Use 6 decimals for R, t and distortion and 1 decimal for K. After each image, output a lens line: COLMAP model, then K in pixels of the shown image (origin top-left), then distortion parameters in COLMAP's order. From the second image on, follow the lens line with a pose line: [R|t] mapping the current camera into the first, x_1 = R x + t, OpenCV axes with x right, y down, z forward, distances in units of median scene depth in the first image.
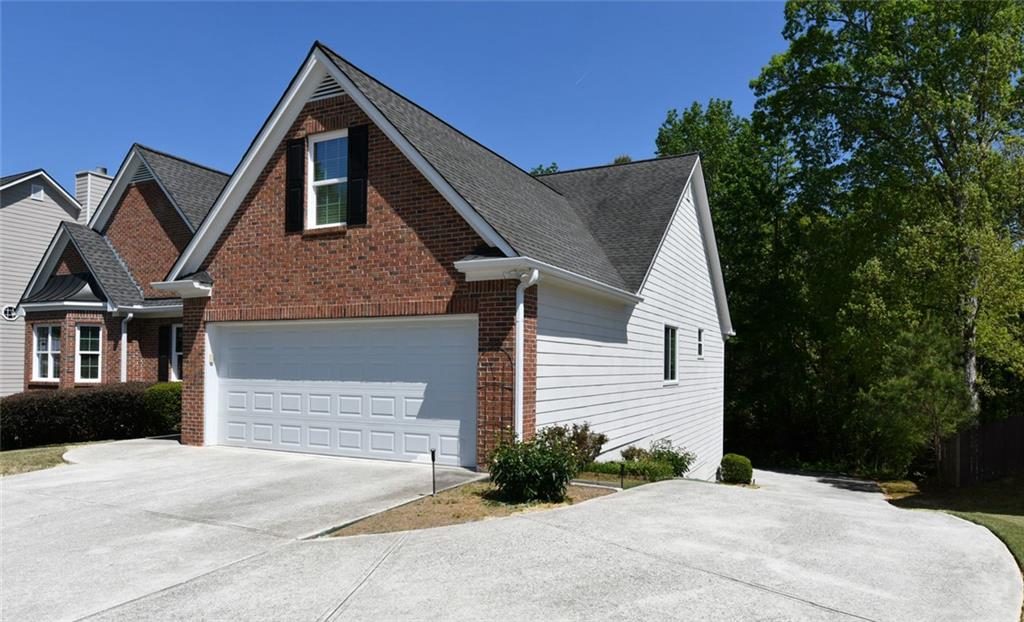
lens RADIAL K [[662.8, 0, 514.2], [0, 662.8, 360.1], [0, 0, 1]] dist [-0.011621, 0.000003]
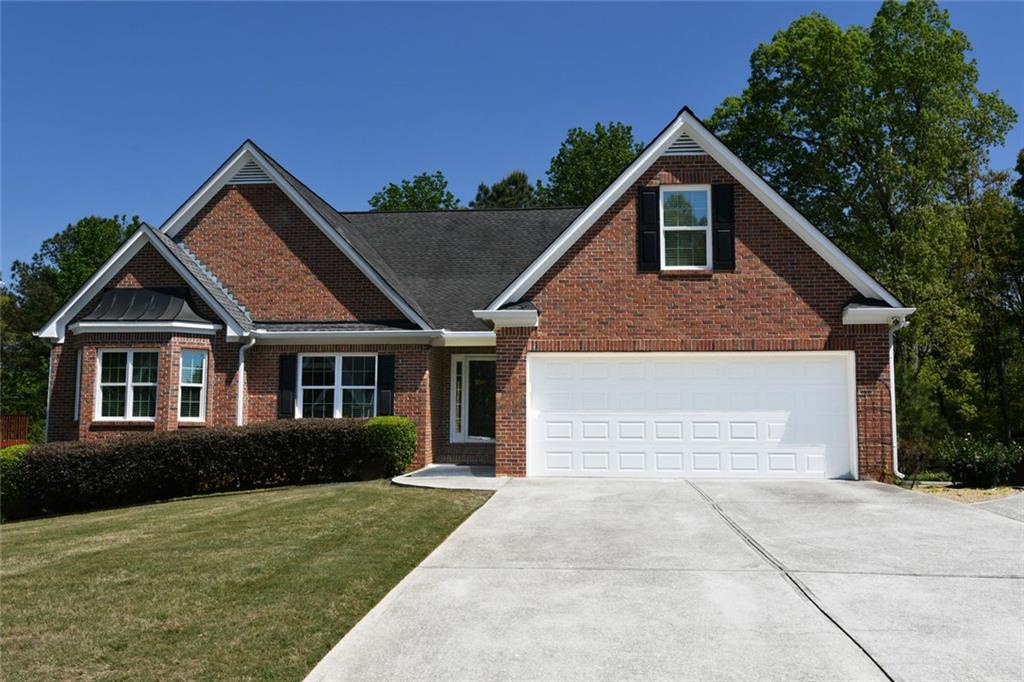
lens RADIAL K [[878.3, 0, 511.9], [0, 878.3, 340.6], [0, 0, 1]] dist [0.003191, 0.001179]
pose [[0.936030, 0.029262, 0.350702, -0.991599], [0.000795, 0.996359, -0.085257, 0.040233], [-0.351920, 0.080082, 0.932598, -0.240797]]
